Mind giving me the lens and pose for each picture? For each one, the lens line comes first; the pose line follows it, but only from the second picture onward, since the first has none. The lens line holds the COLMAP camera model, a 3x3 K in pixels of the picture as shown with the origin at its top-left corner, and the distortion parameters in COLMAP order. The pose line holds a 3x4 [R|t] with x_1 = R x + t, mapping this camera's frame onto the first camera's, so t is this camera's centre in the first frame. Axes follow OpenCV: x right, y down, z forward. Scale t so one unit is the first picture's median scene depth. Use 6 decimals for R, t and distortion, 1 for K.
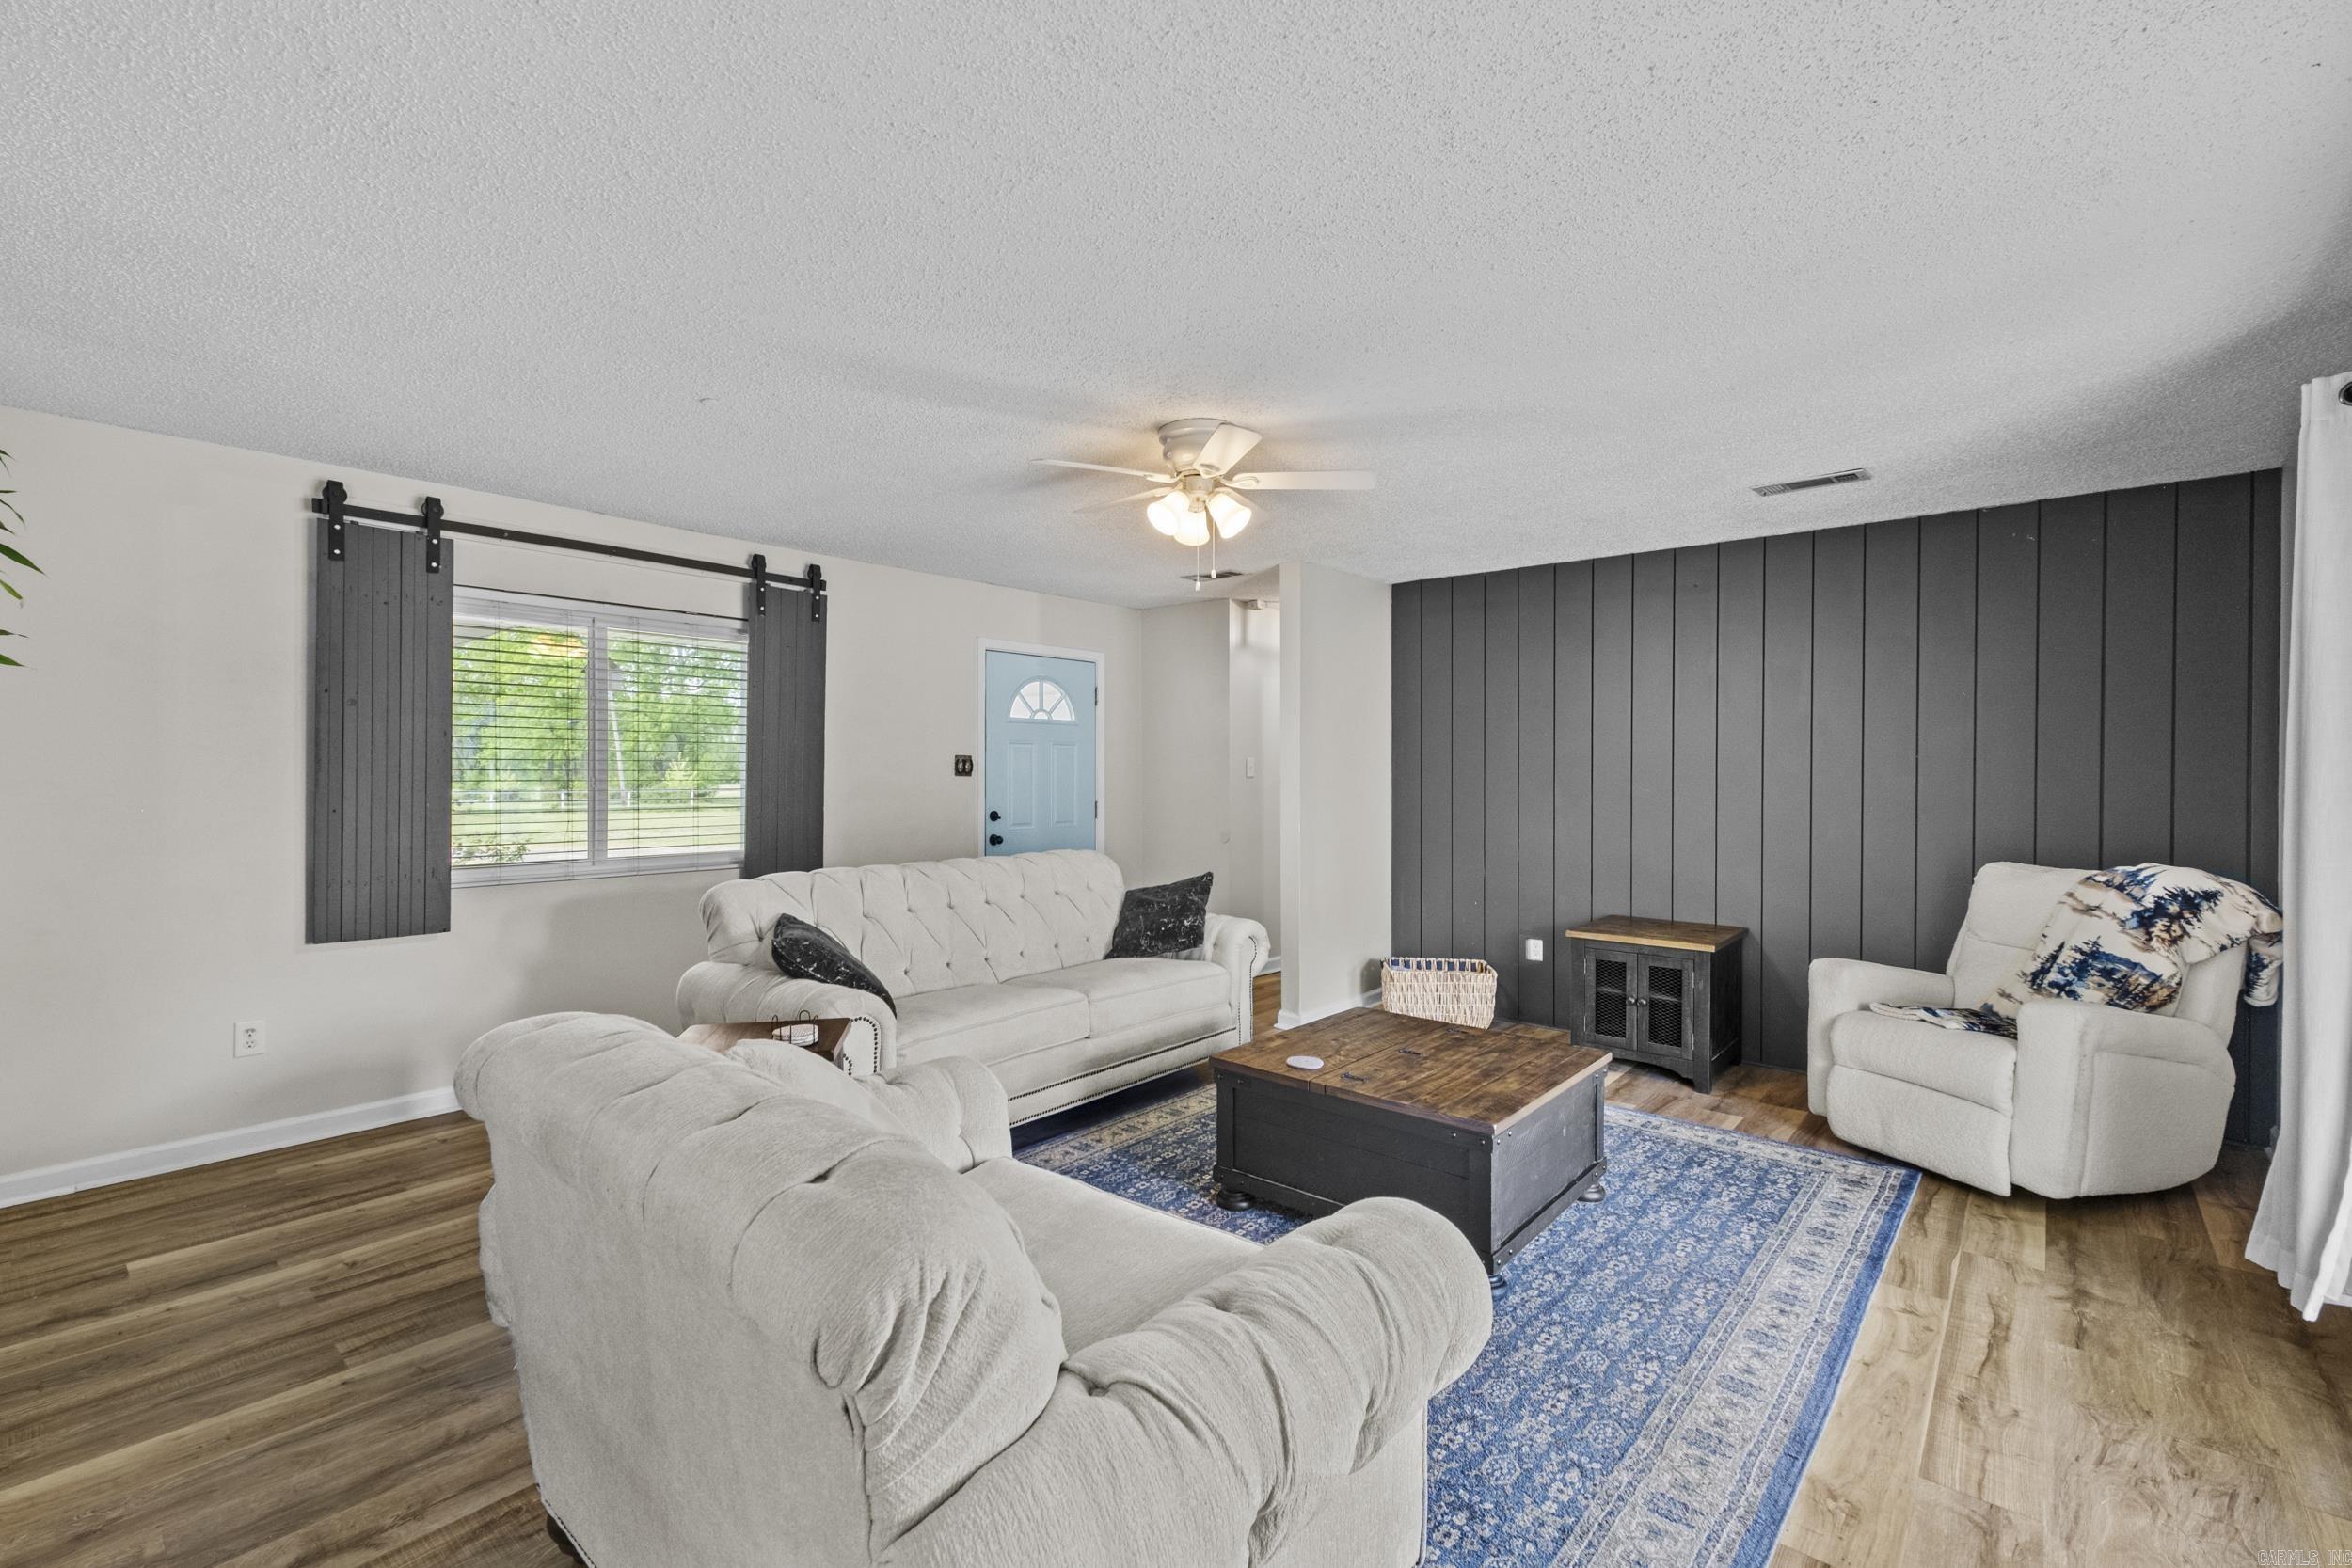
lens RADIAL K [[1009.3, 0, 1168.9], [0, 1009.3, 775.3], [0, 0, 1]] dist [0.004646, 0.000320]
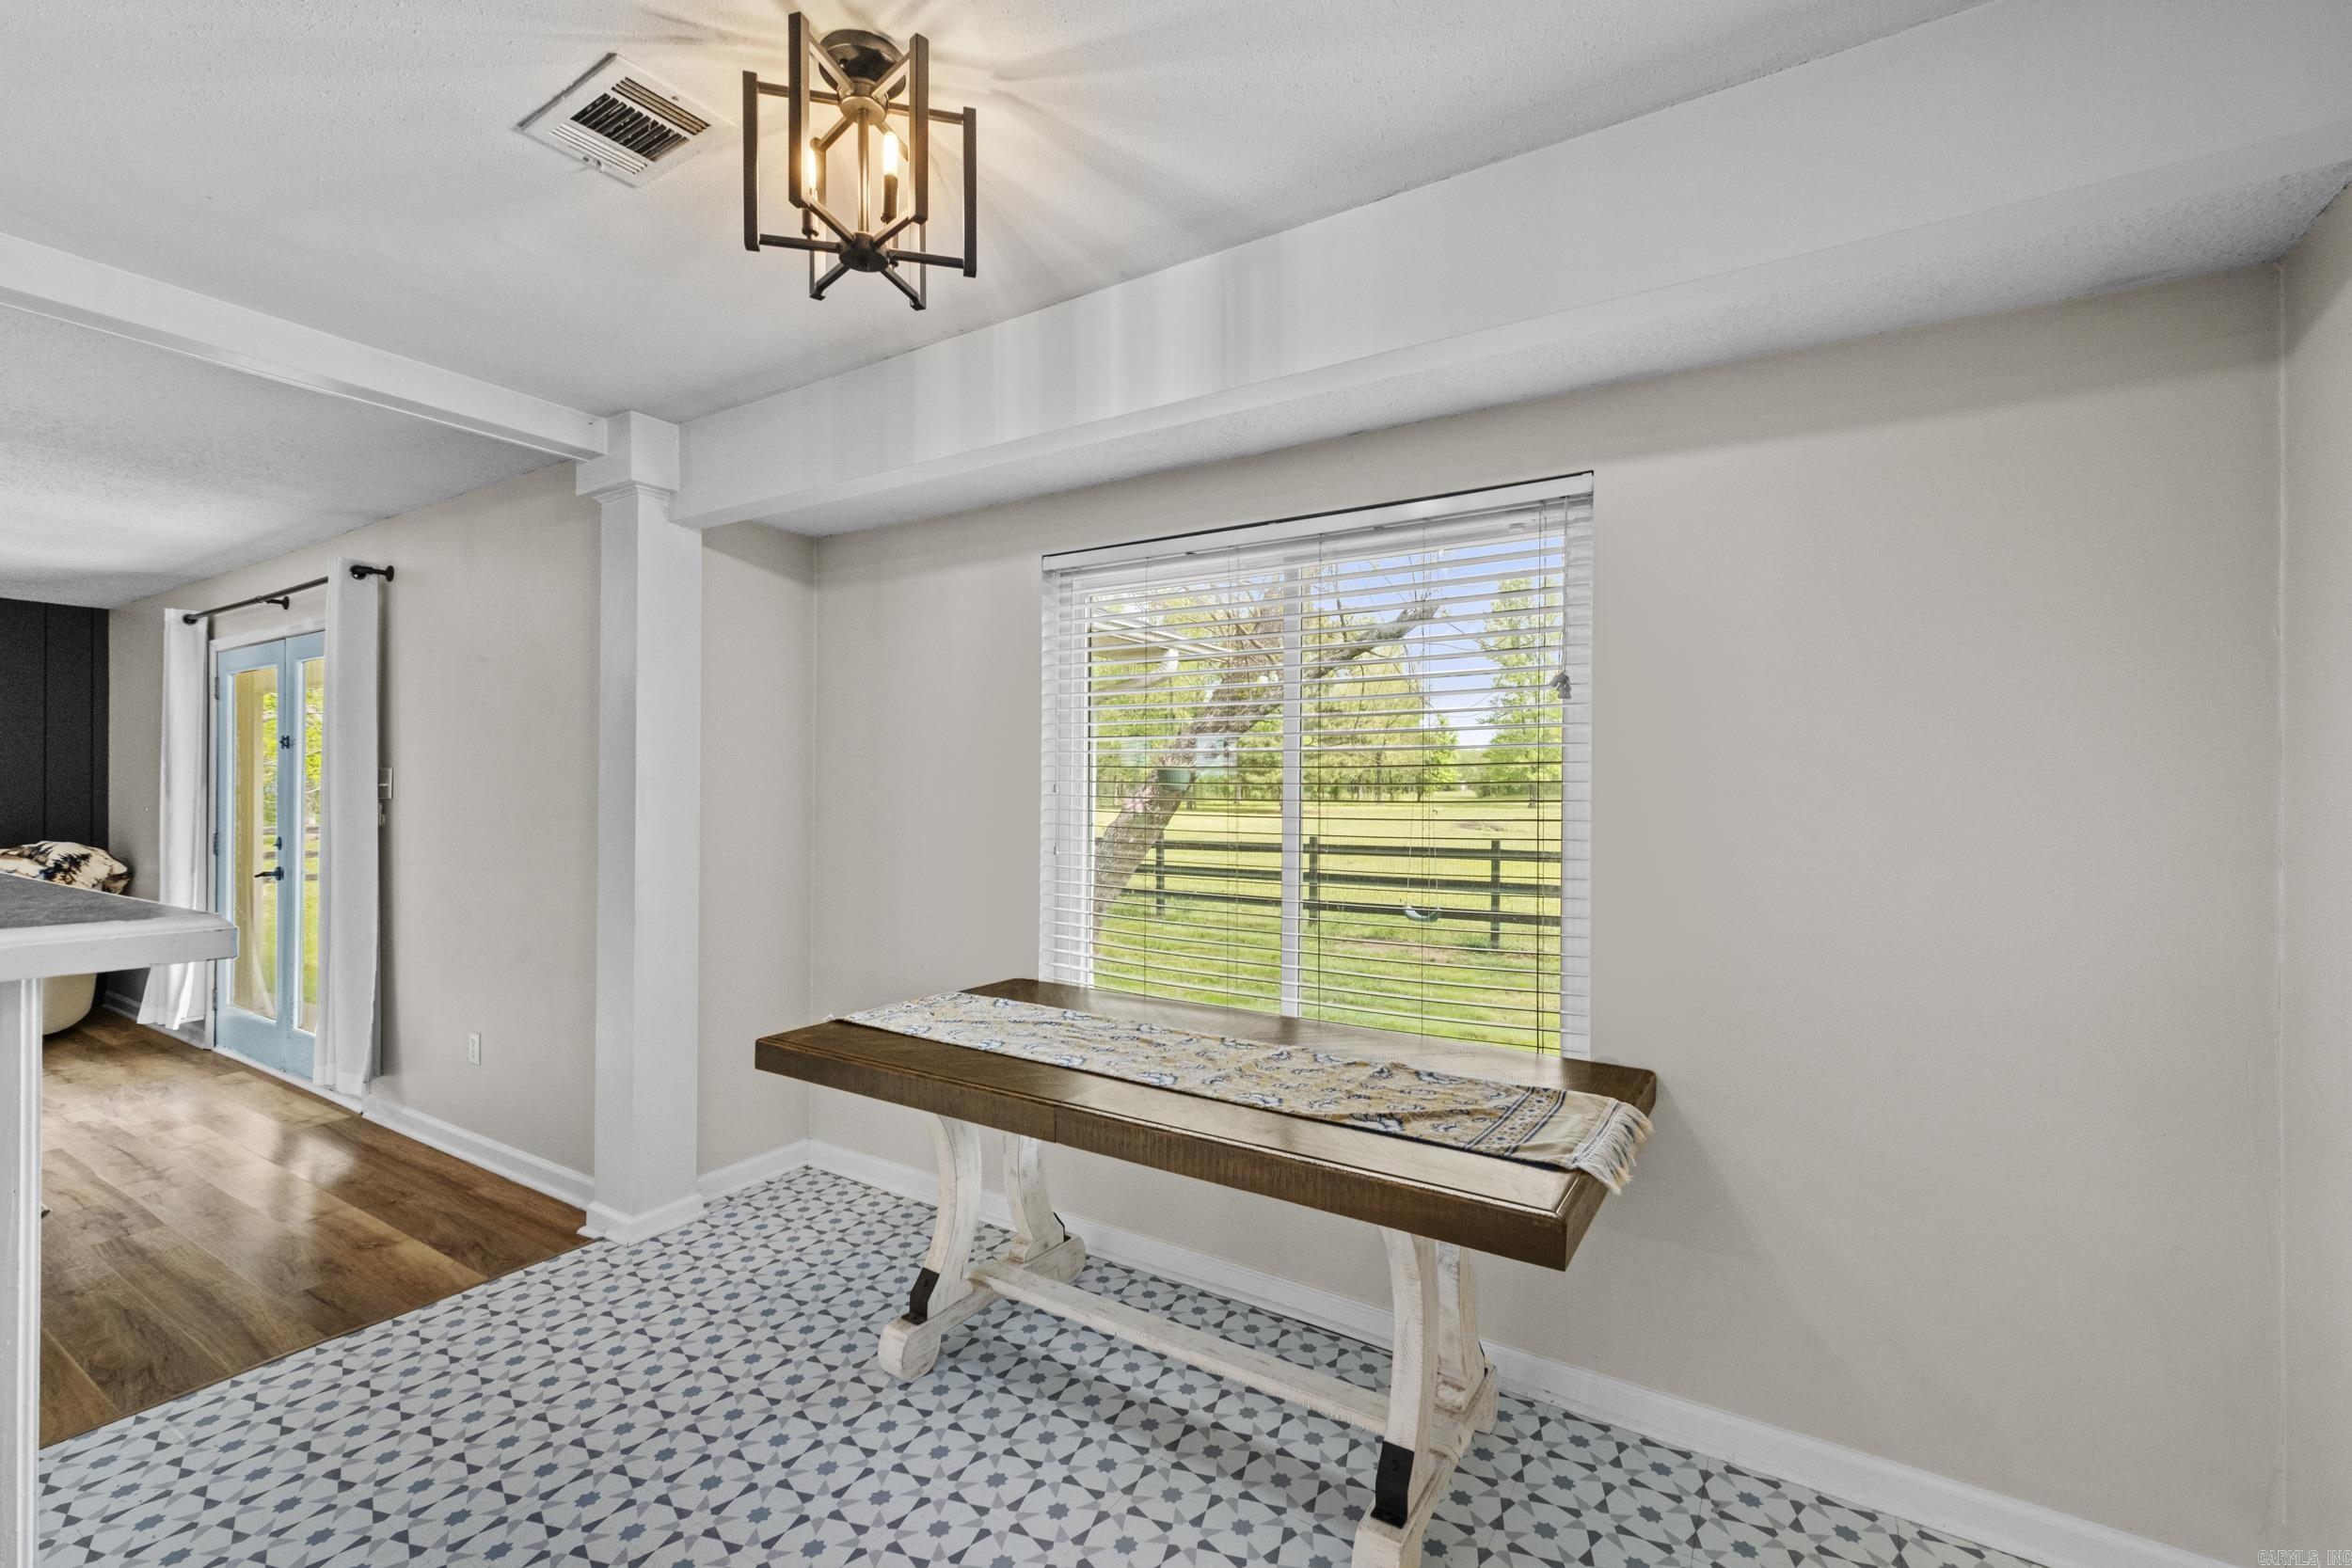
lens RADIAL K [[1000.8, 0, 1168.7], [0, 1000.8, 786.6], [0, 0, 1]] dist [-0.000179, 0.000137]
pose [[-0.159100, -0.002455, 0.987259, -0.912788], [-0.000925, 0.999997, 0.002338, -0.006363], [-0.987262, -0.000541, -0.159101, -0.528869]]
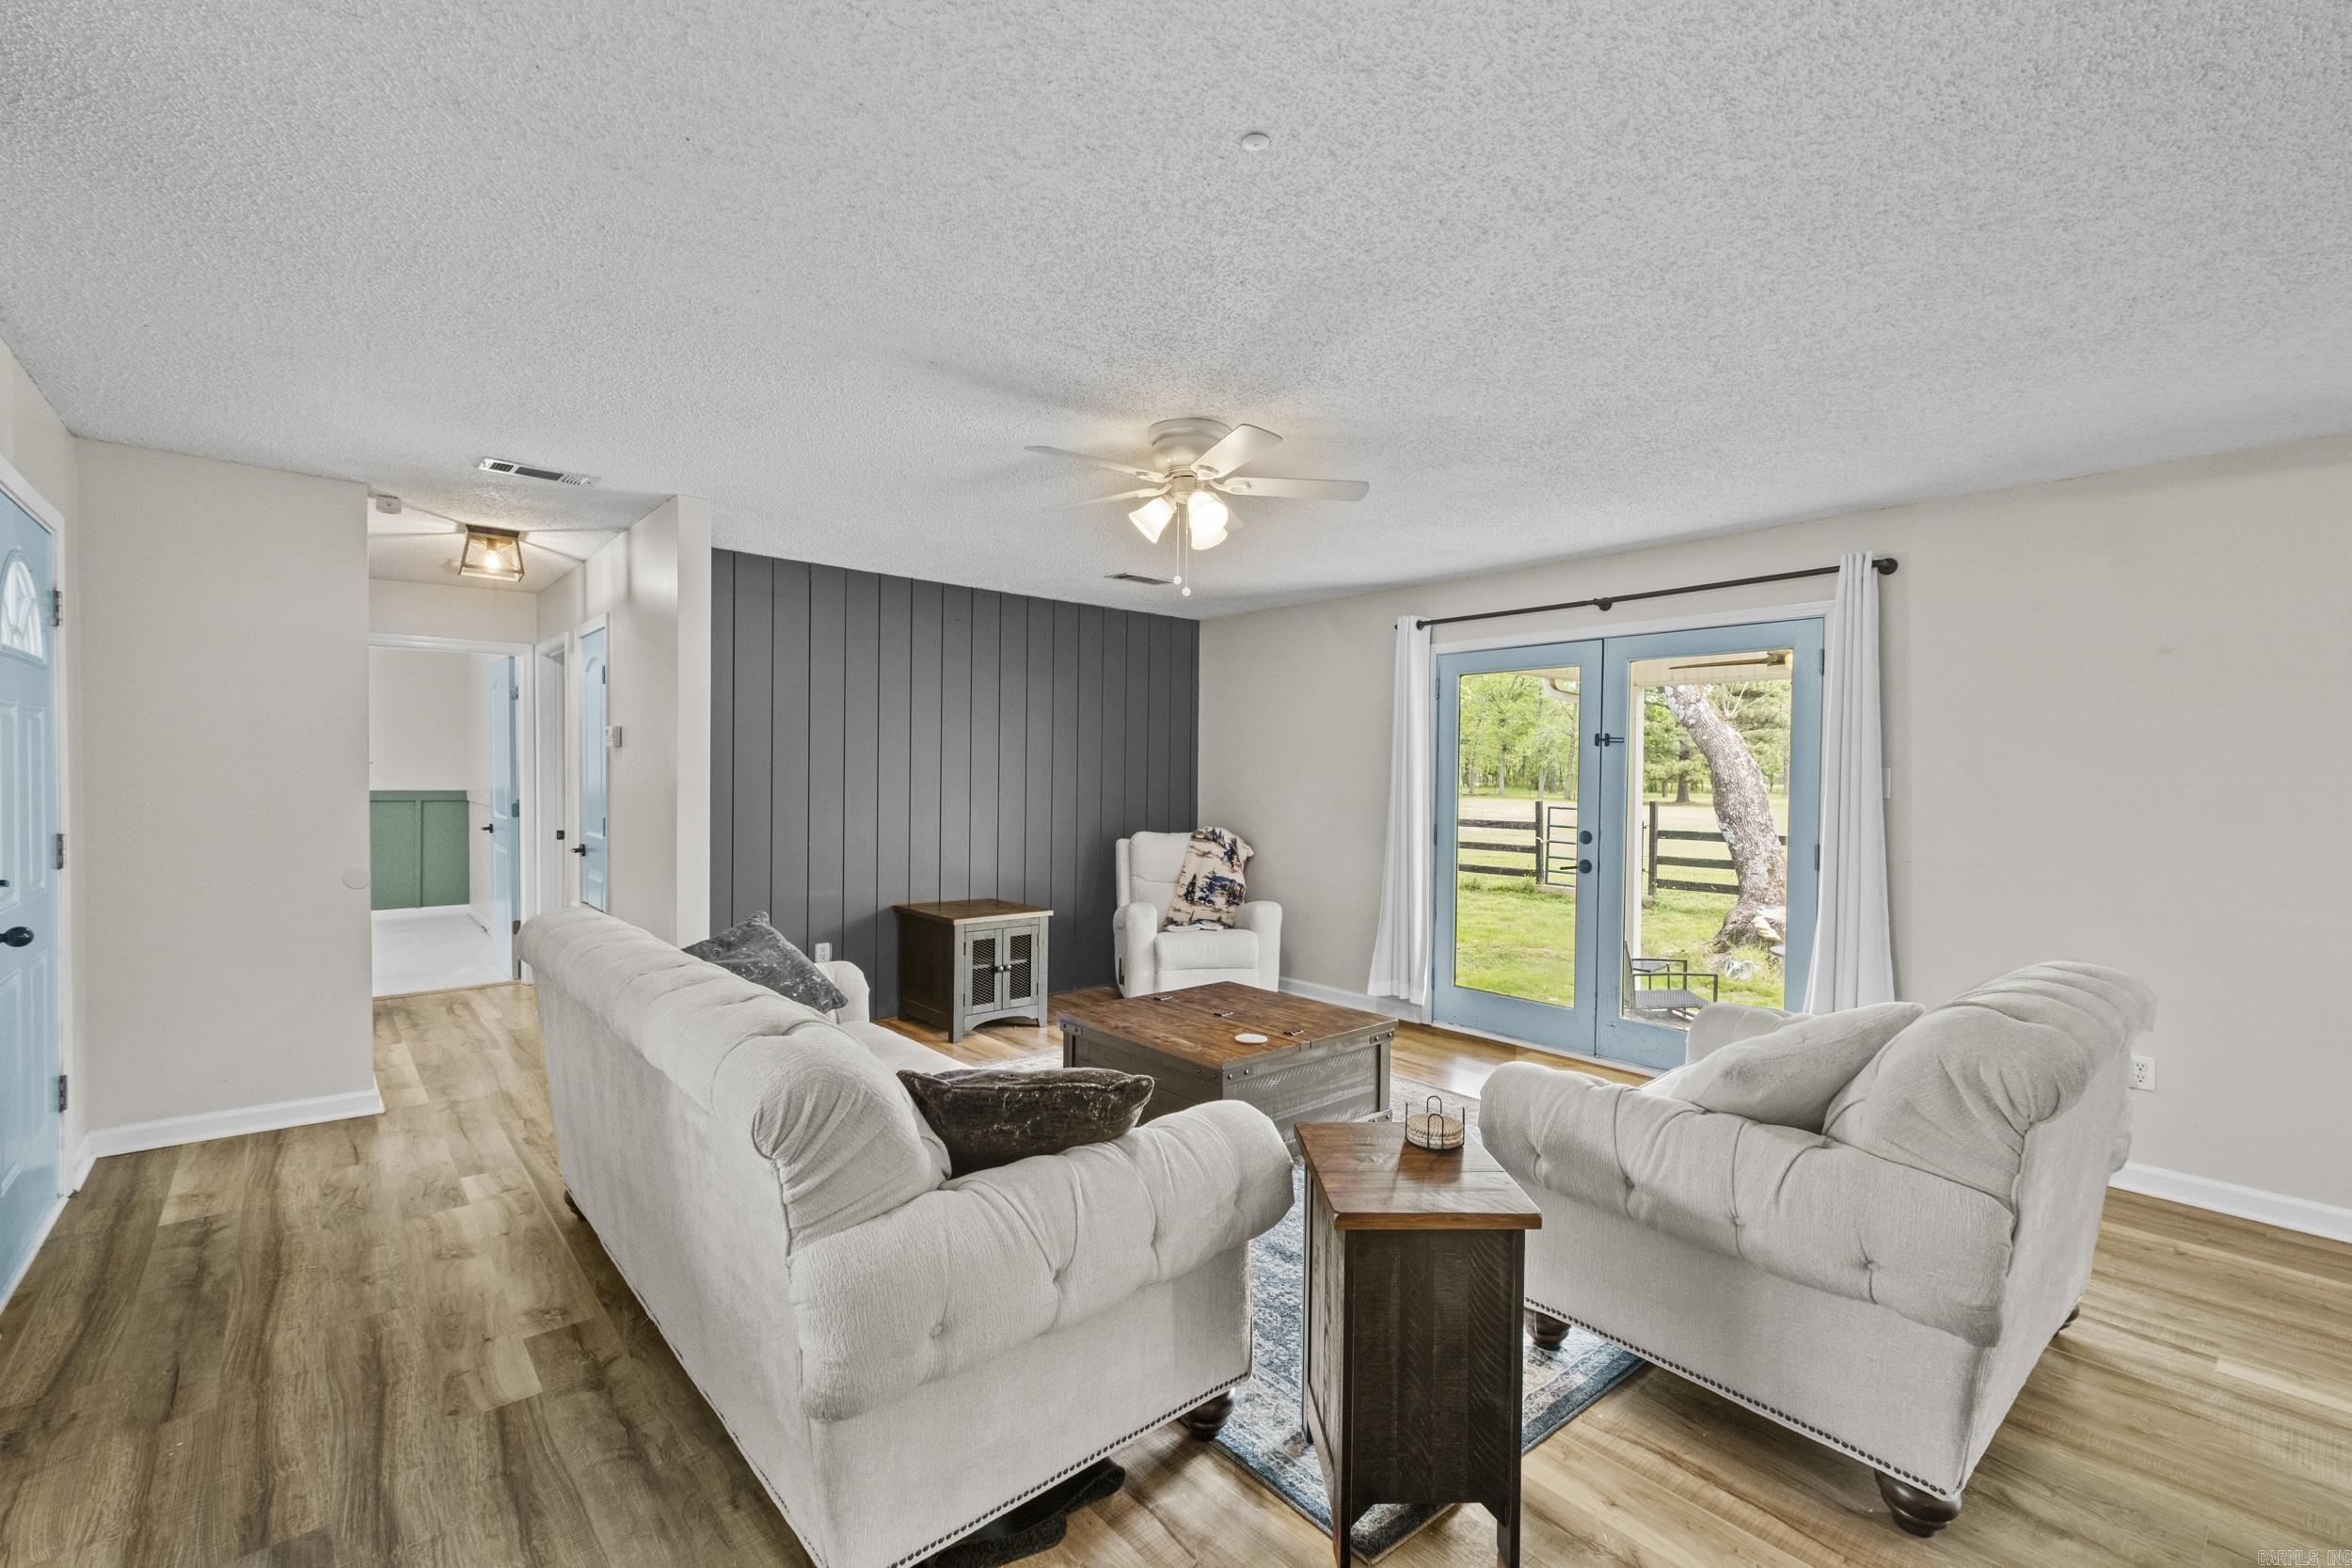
lens RADIAL K [[1000.8, 0, 1168.7], [0, 1000.8, 786.6], [0, 0, 1]] dist [-0.000179, 0.000137]
pose [[0.145239, -0.013052, 0.989310, -0.861846], [-0.007562, 0.999869, 0.014302, -0.012325], [-0.989368, -0.009558, 0.145121, 0.814968]]
